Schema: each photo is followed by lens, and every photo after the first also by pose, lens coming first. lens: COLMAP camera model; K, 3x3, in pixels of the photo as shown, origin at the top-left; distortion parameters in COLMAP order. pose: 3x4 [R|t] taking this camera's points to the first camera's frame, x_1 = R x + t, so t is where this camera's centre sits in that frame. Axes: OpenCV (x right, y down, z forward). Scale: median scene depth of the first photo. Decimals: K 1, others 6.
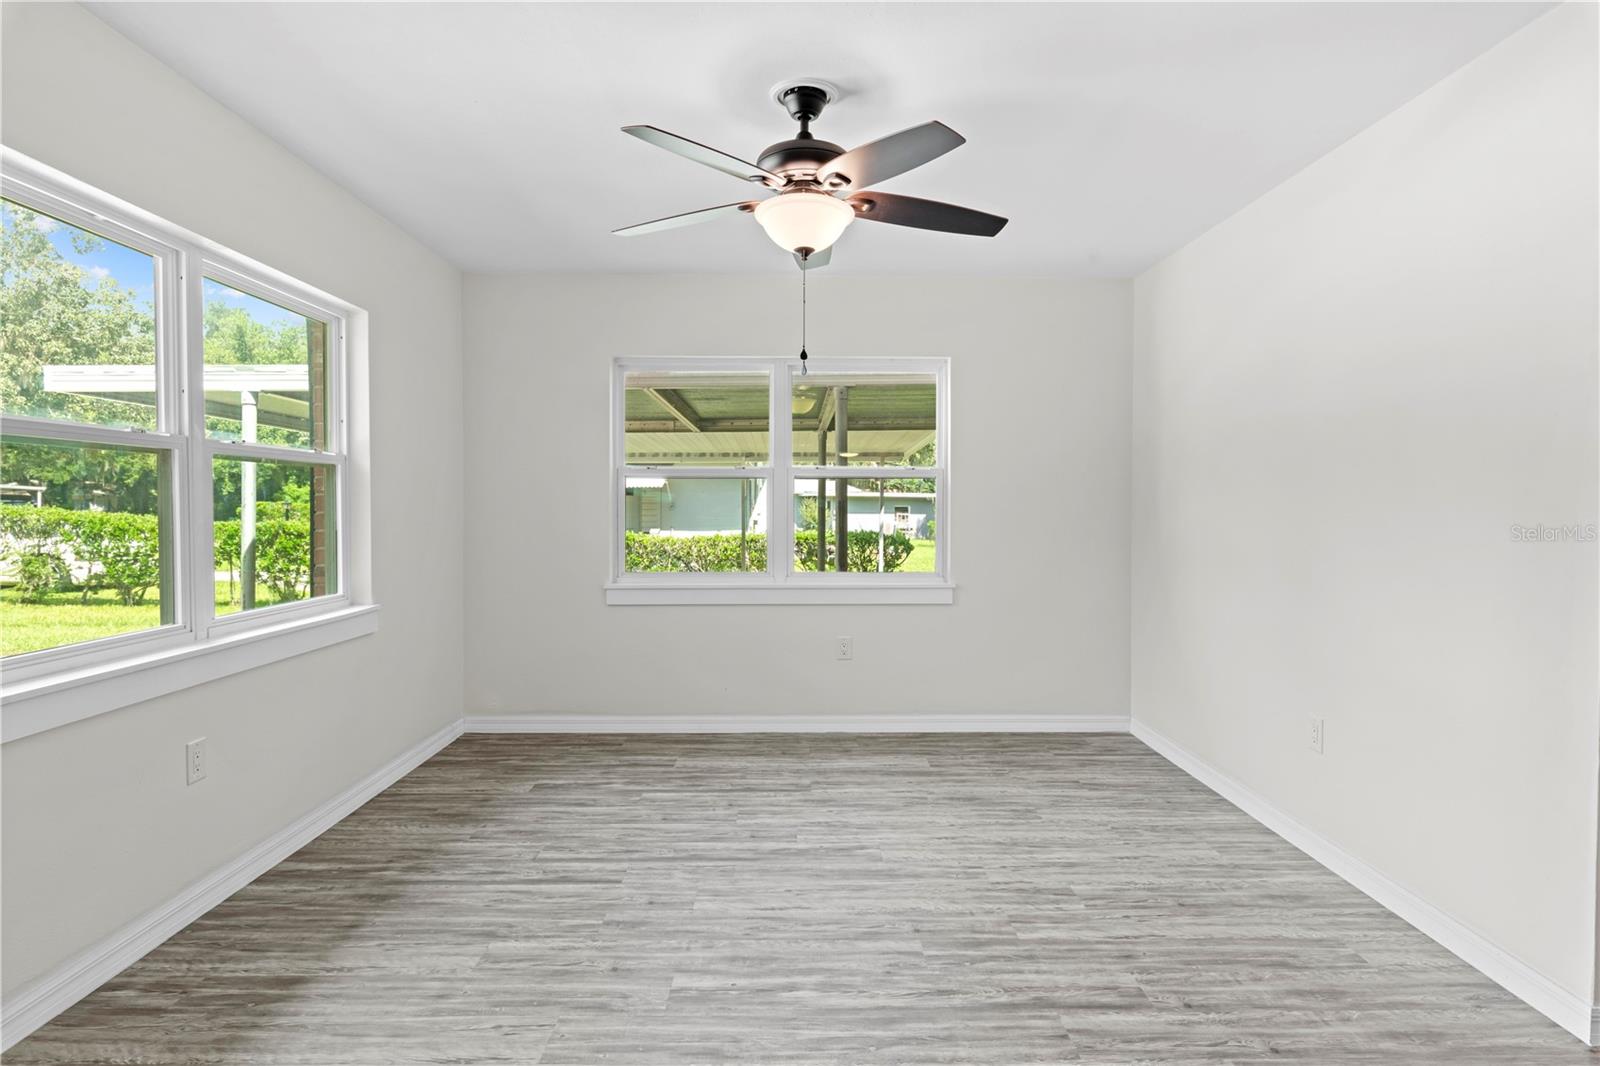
lens RADIAL K [[850.8, 0, 805.5], [0, 850.8, 529.8], [0, 0, 1]] dist [-0.002030, -0.001146]
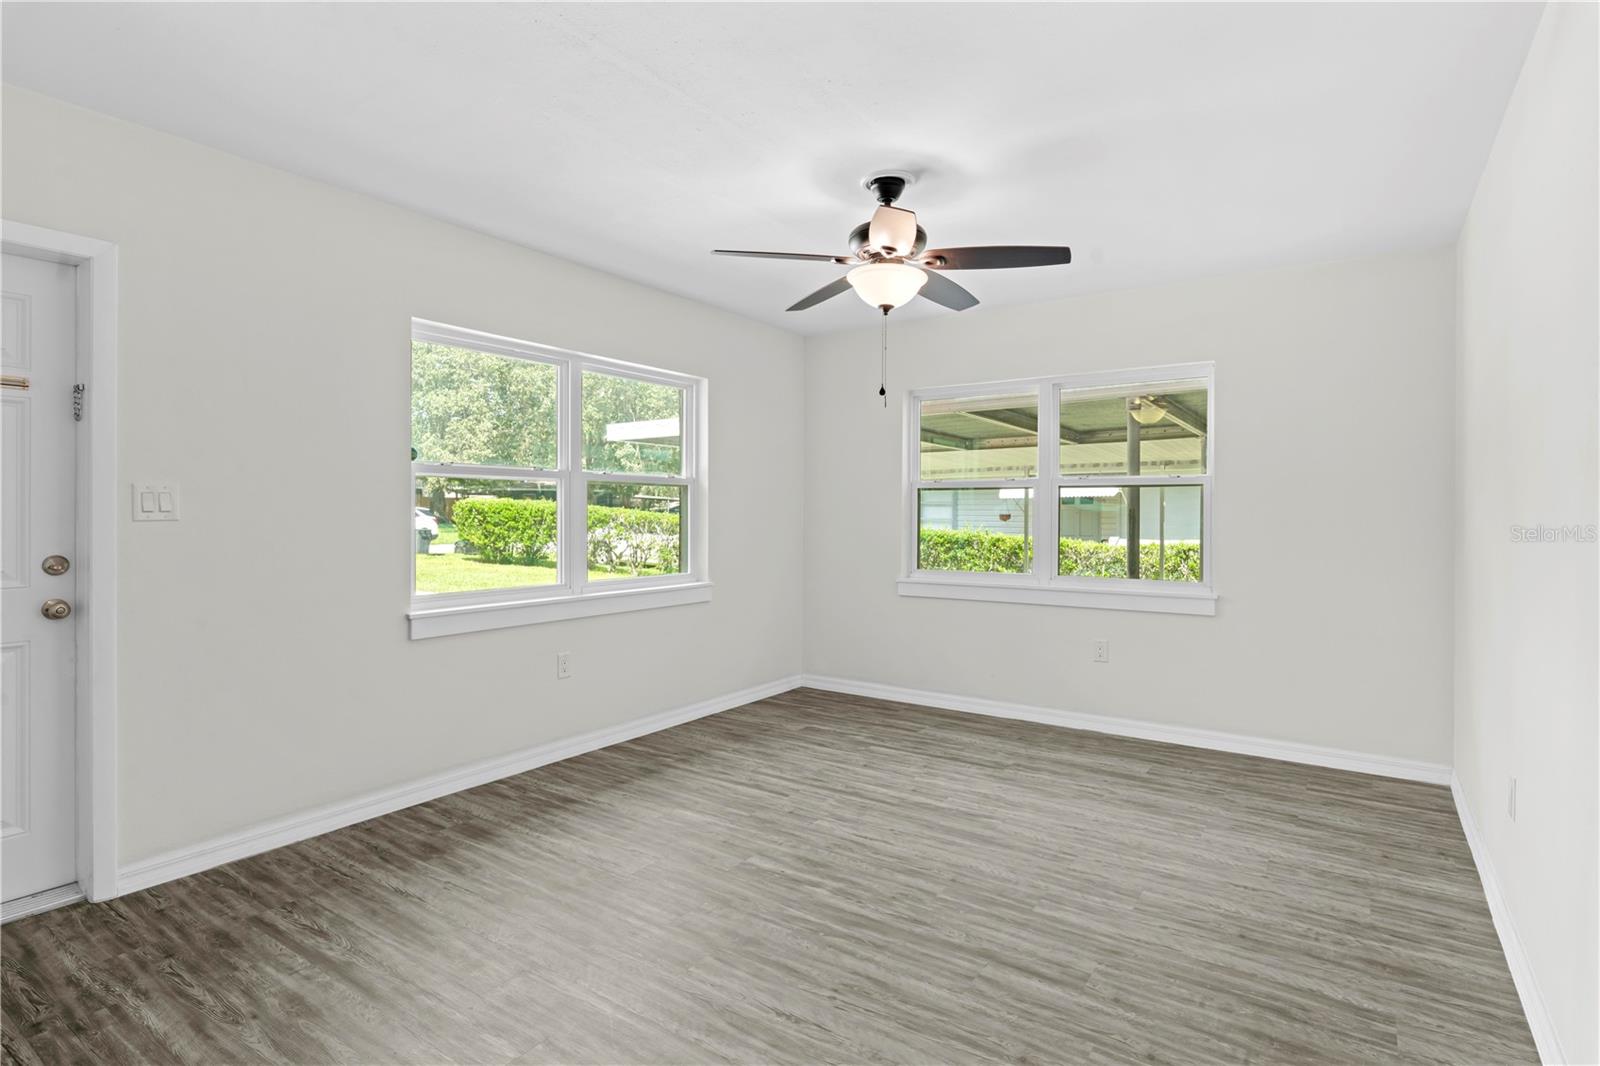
lens RADIAL K [[801.7, 0, 811.2], [0, 801.7, 517.8], [0, 0, 1]] dist [-0.000577, -0.002204]
pose [[0.817371, 0.004669, -0.576093, 0.539148], [-0.018293, 0.999673, -0.017852, 0.001606], [0.575821, 0.025130, 0.817190, -0.012615]]
